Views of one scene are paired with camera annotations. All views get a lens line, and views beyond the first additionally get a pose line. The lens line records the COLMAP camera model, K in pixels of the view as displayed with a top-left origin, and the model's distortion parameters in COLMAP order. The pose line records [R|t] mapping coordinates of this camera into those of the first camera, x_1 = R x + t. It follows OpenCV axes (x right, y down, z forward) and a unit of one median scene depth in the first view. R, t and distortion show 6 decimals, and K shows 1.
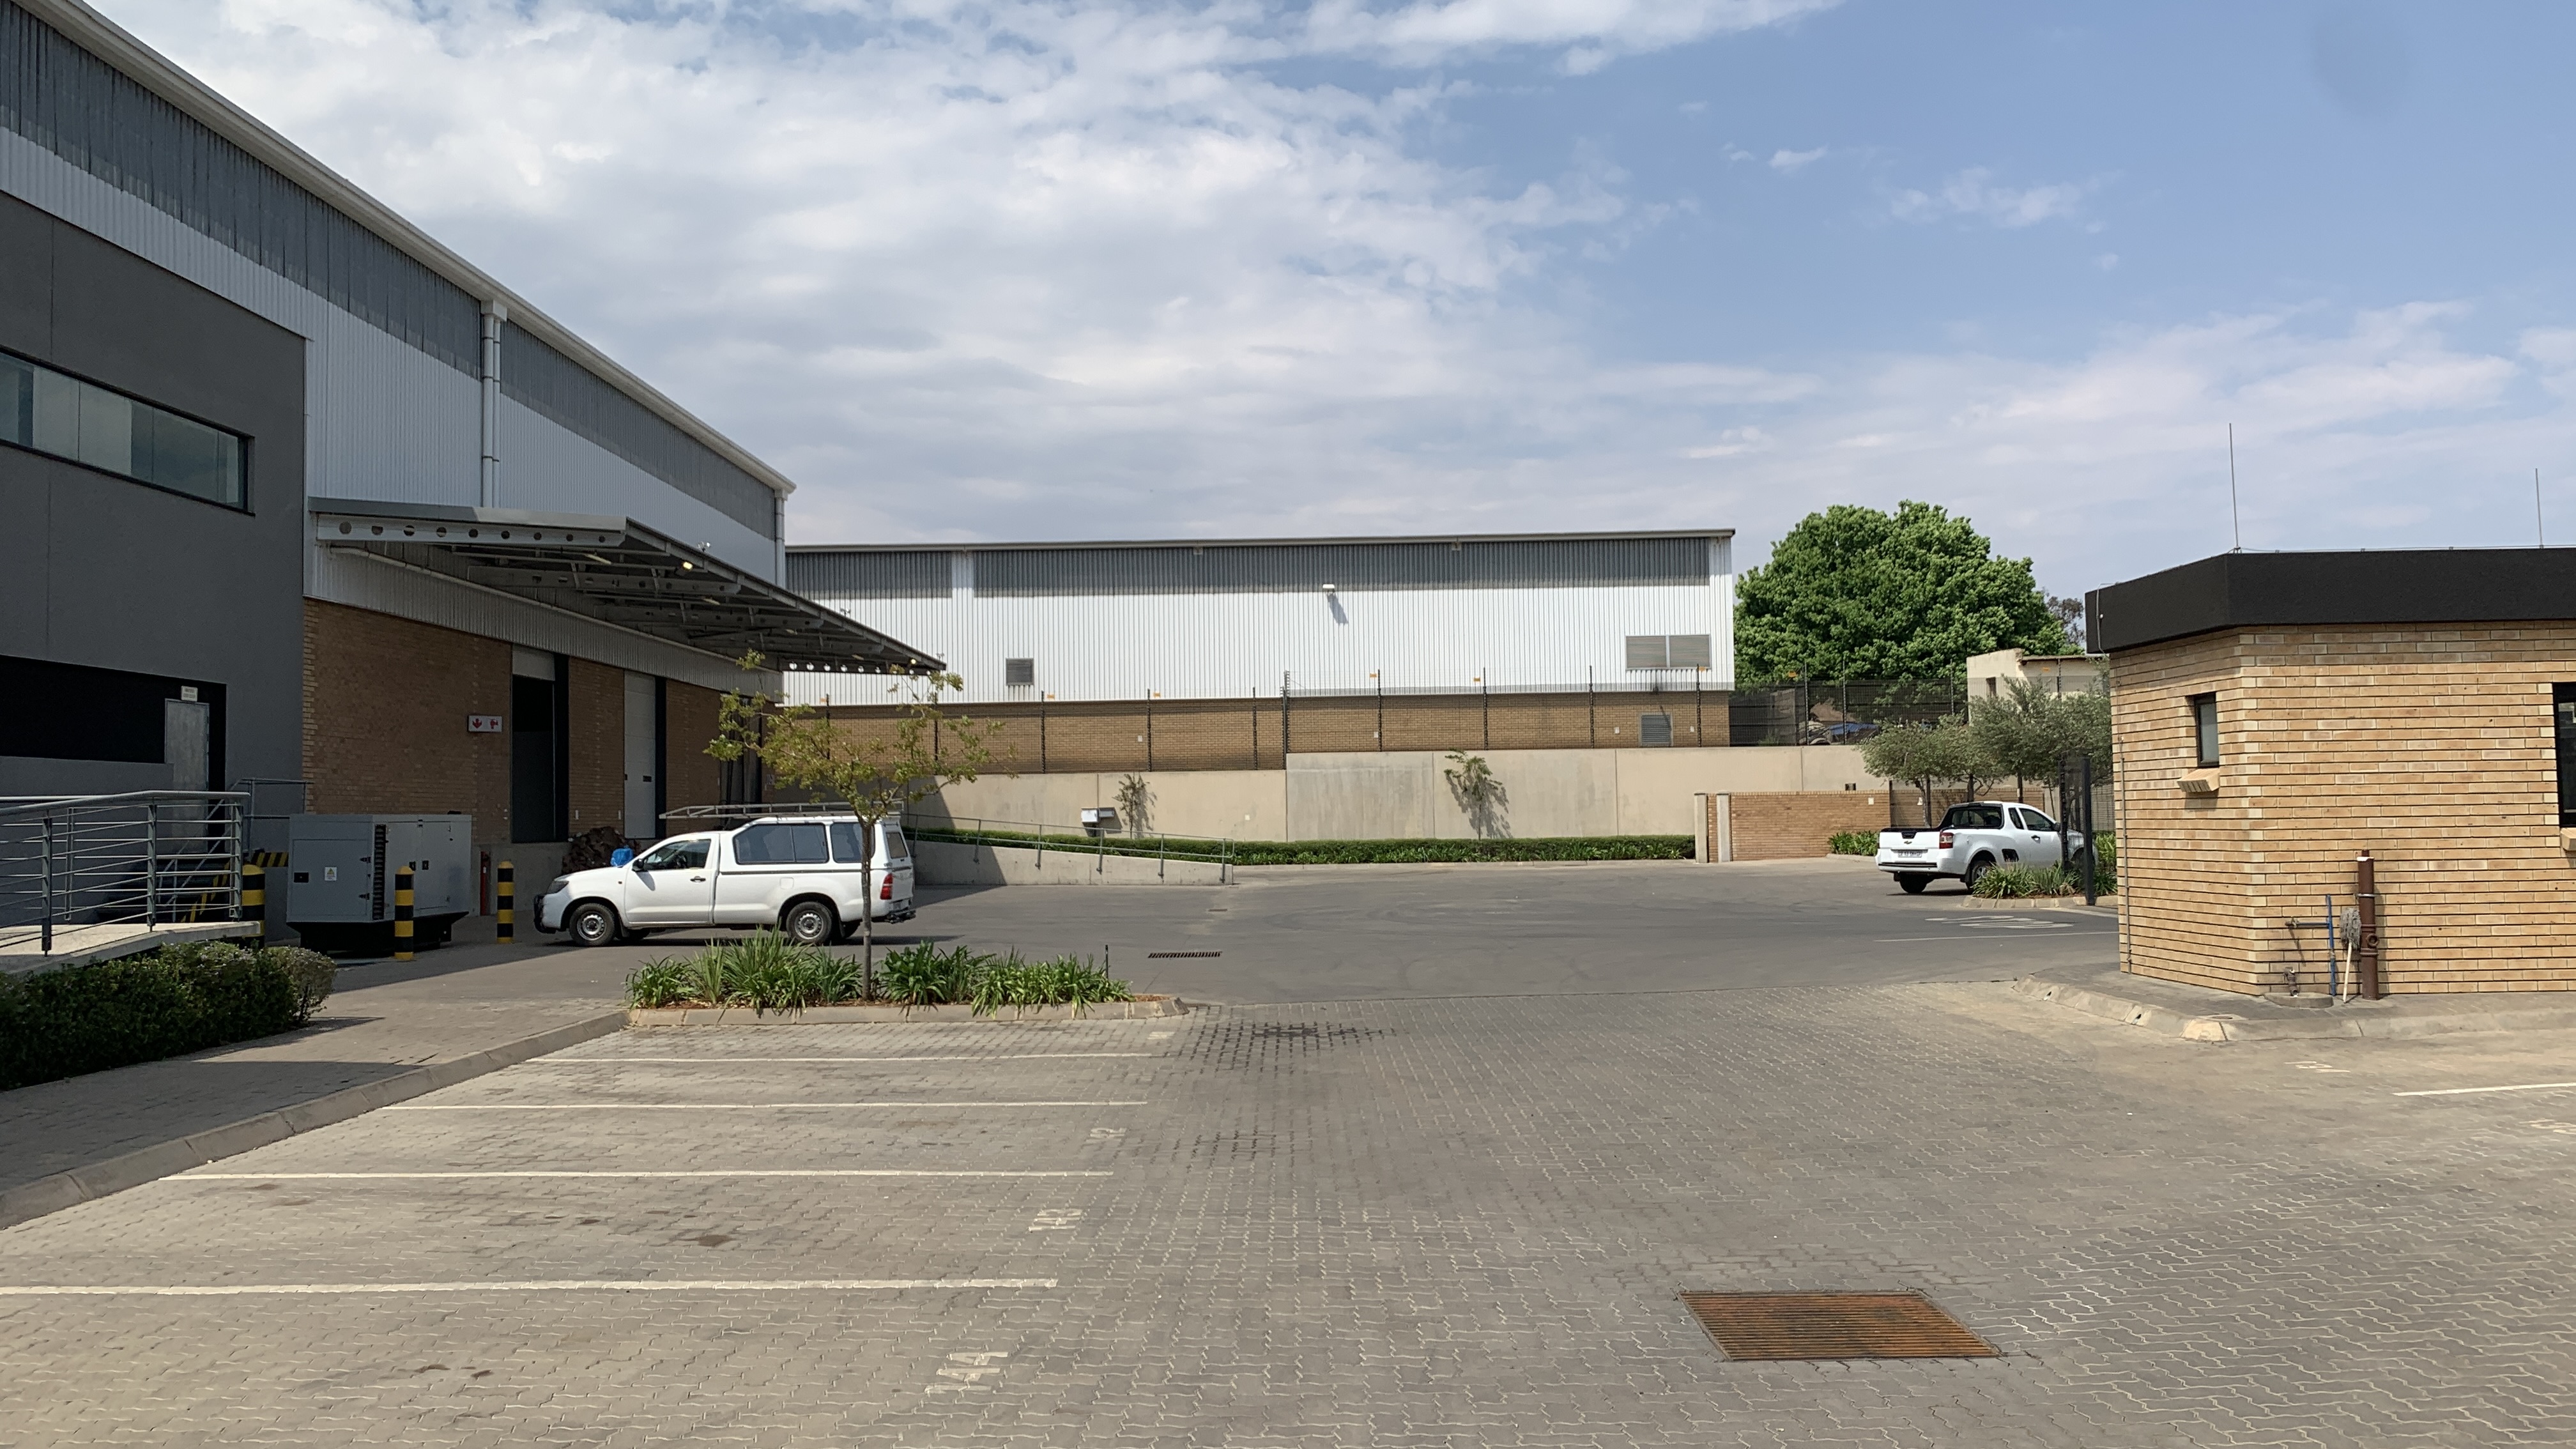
lens RADIAL K [[1965.1, 0, 1326.2], [0, 1965.1, 720.4], [0, 0, 1]] dist [0.032691, -0.061240]
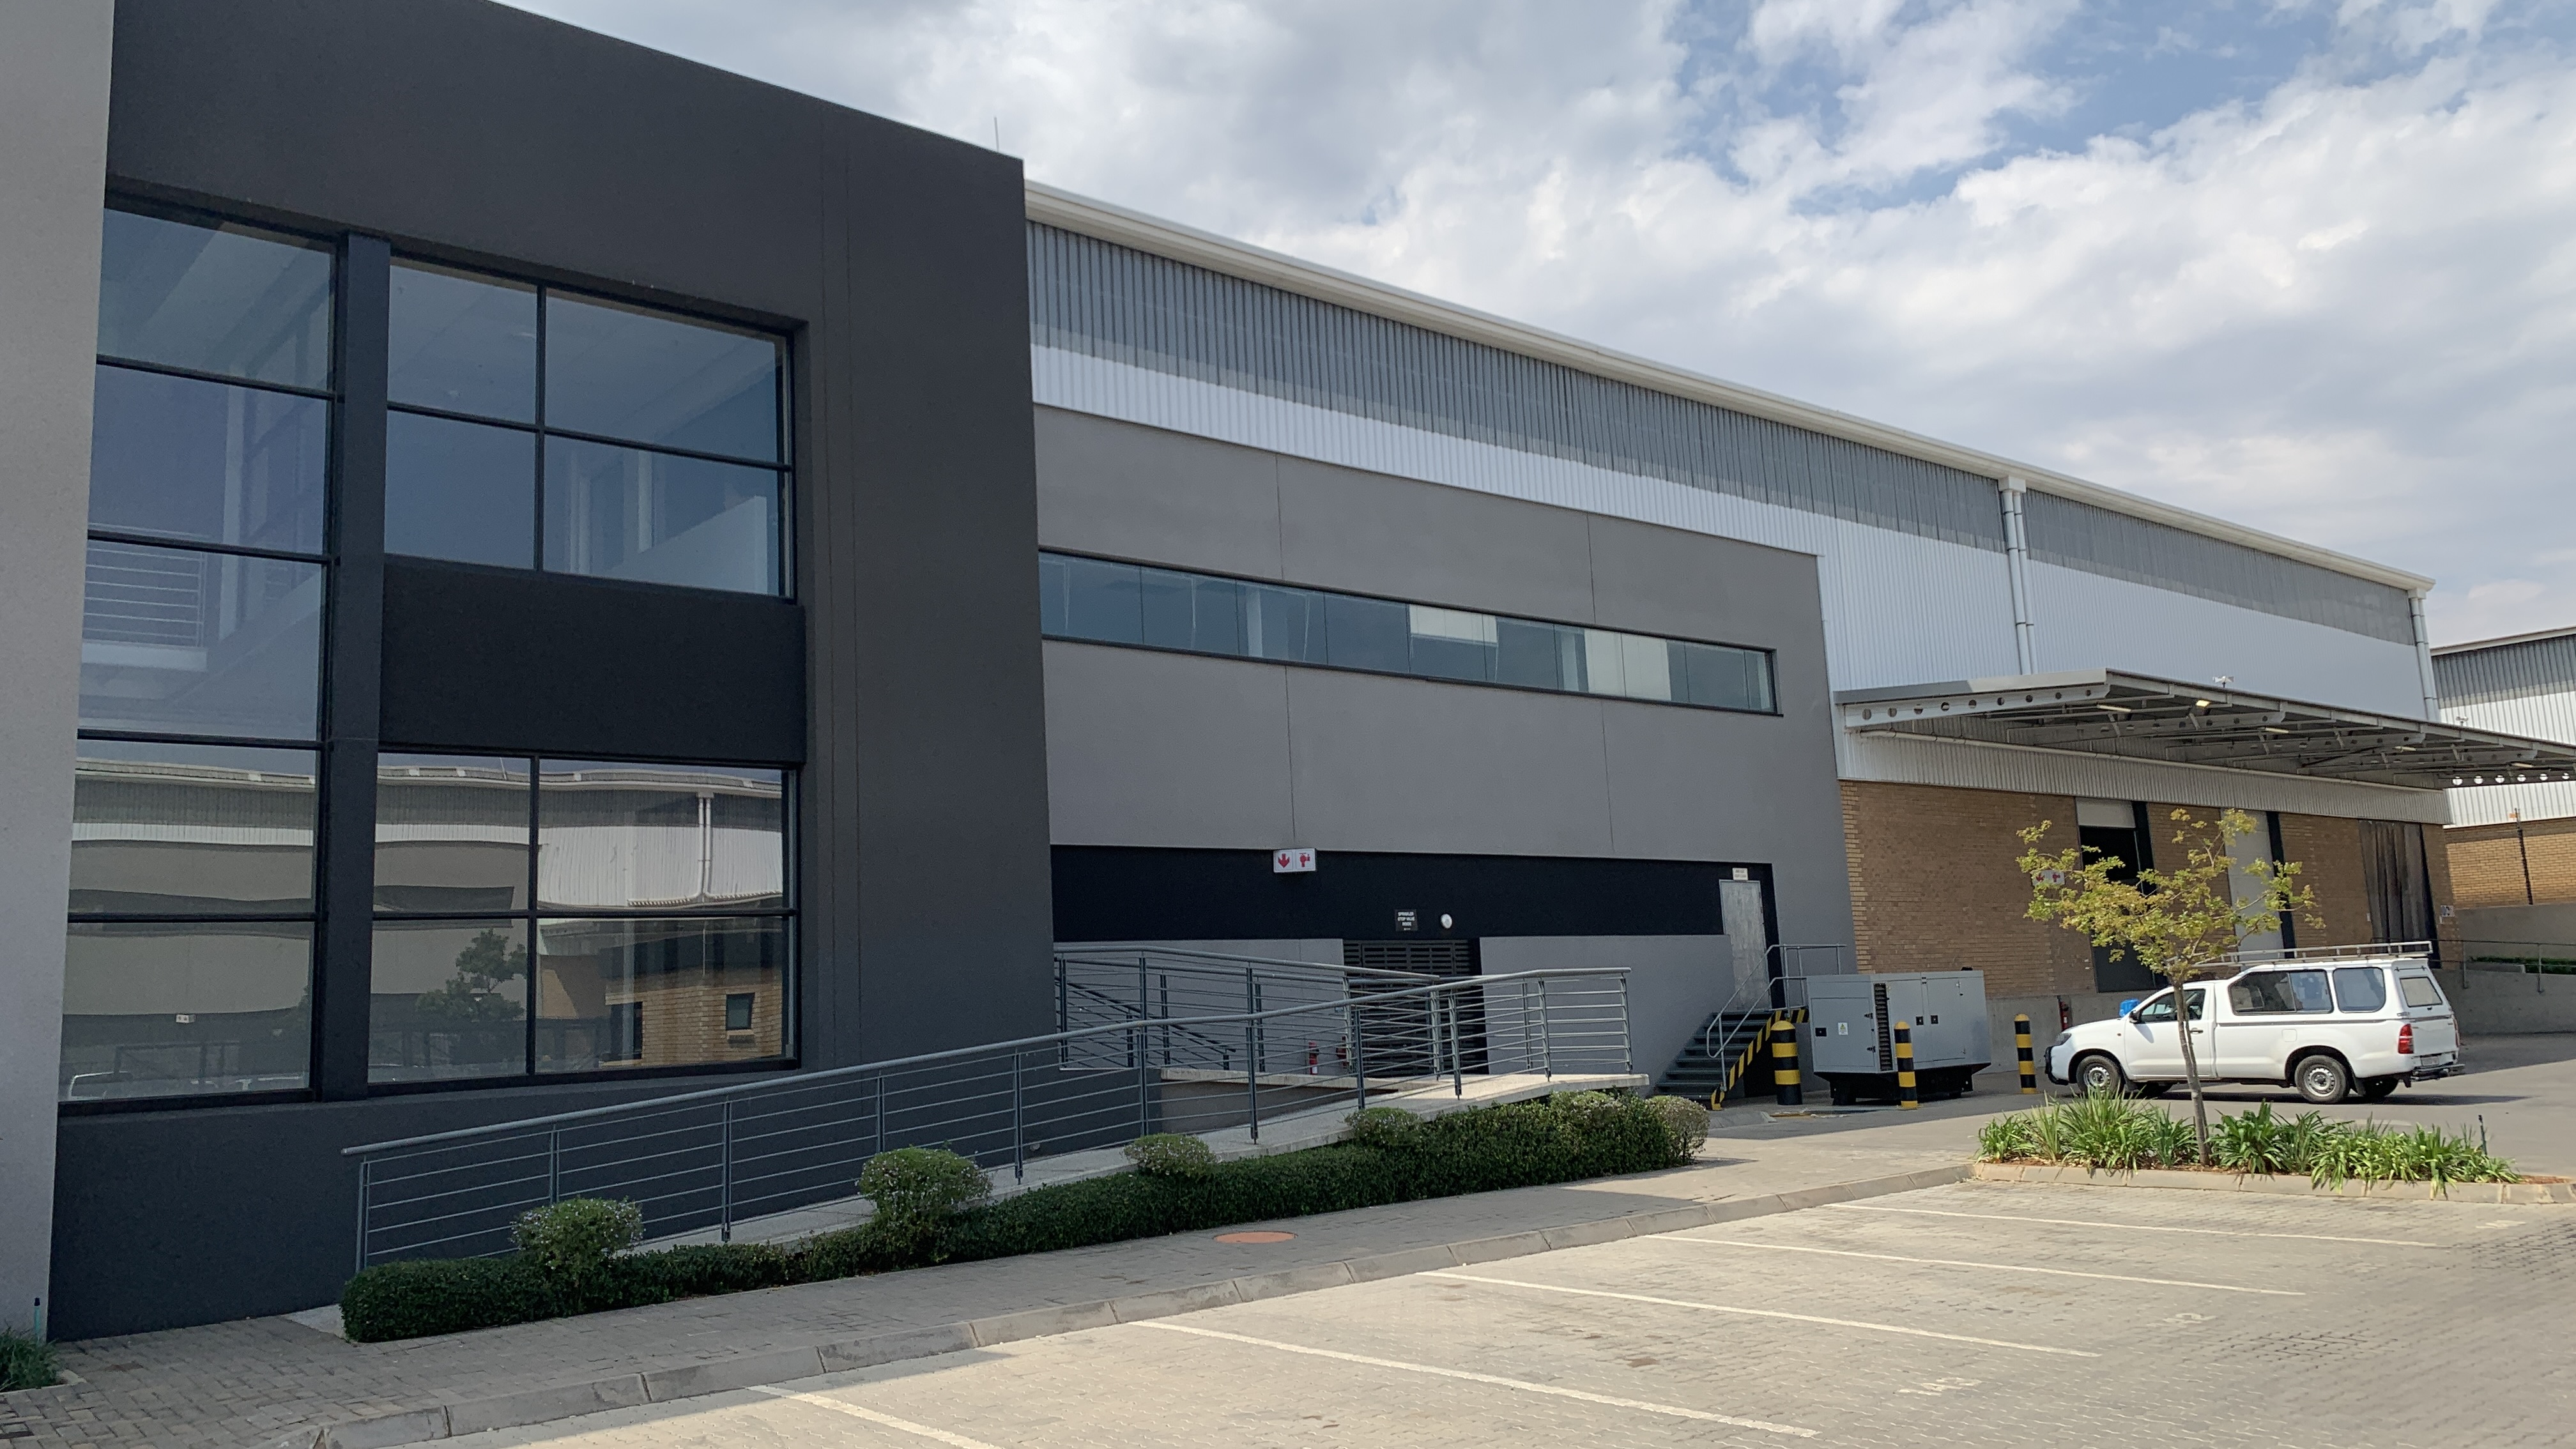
lens RADIAL K [[1993.0, 0, 1284.1], [0, 1993.0, 697.0], [0, 0, 1]] dist [0.114045, -0.201482]
pose [[0.640977, -0.133724, -0.755822, 0.168307], [0.074394, 0.990894, -0.112224, -0.004149], [0.763947, 0.015704, 0.645088, 0.011597]]
